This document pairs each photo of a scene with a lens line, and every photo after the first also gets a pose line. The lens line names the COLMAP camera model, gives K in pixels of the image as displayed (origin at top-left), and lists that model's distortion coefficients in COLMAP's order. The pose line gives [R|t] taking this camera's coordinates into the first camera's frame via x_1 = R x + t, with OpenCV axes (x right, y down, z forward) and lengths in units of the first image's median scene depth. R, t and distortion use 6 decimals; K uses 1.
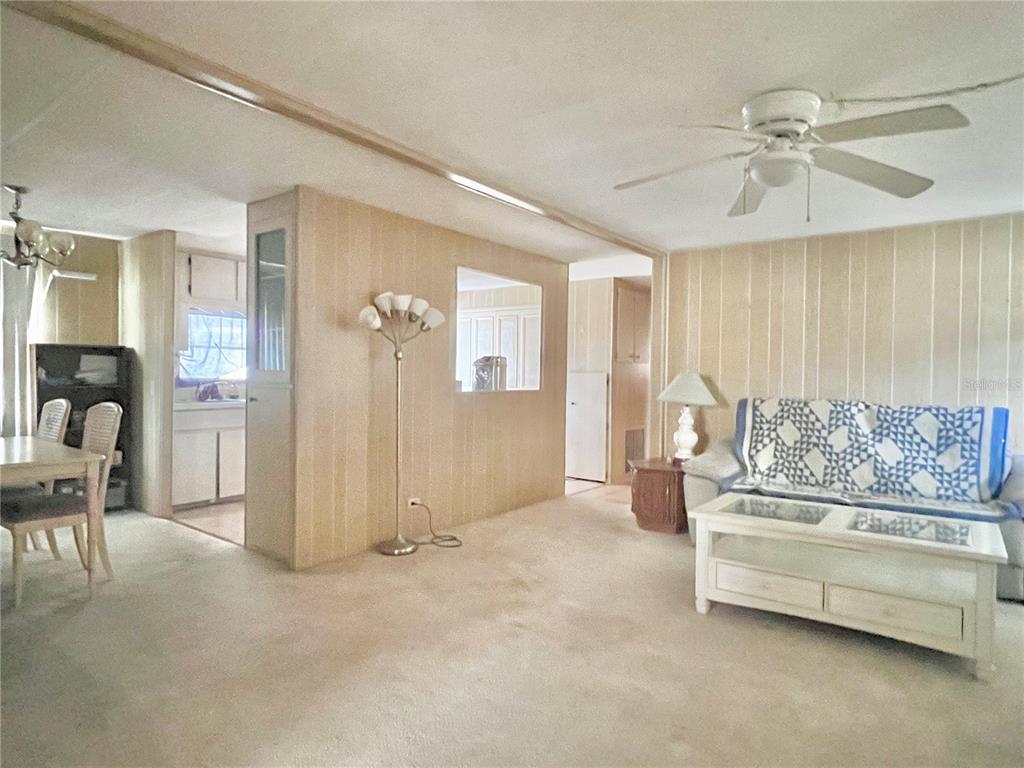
lens RADIAL K [[608.3, 0, 512.0], [0, 608.3, 384.0], [0, 0, 1]] dist [-0.002805, 0.000421]
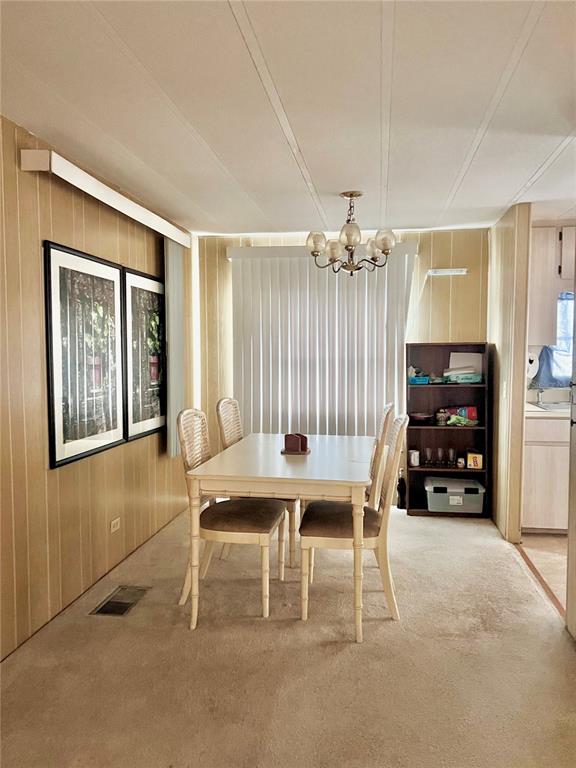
lens RADIAL K [[569.4, 0, 288.0], [0, 569.4, 384.0], [0, 0, 1]] dist [0.099473, -0.213768]
pose [[0.476266, 0.038409, -0.878462, -0.013988], [-0.010049, 0.999218, 0.038240, -0.030605], [0.879244, -0.009385, 0.476279, 0.330274]]
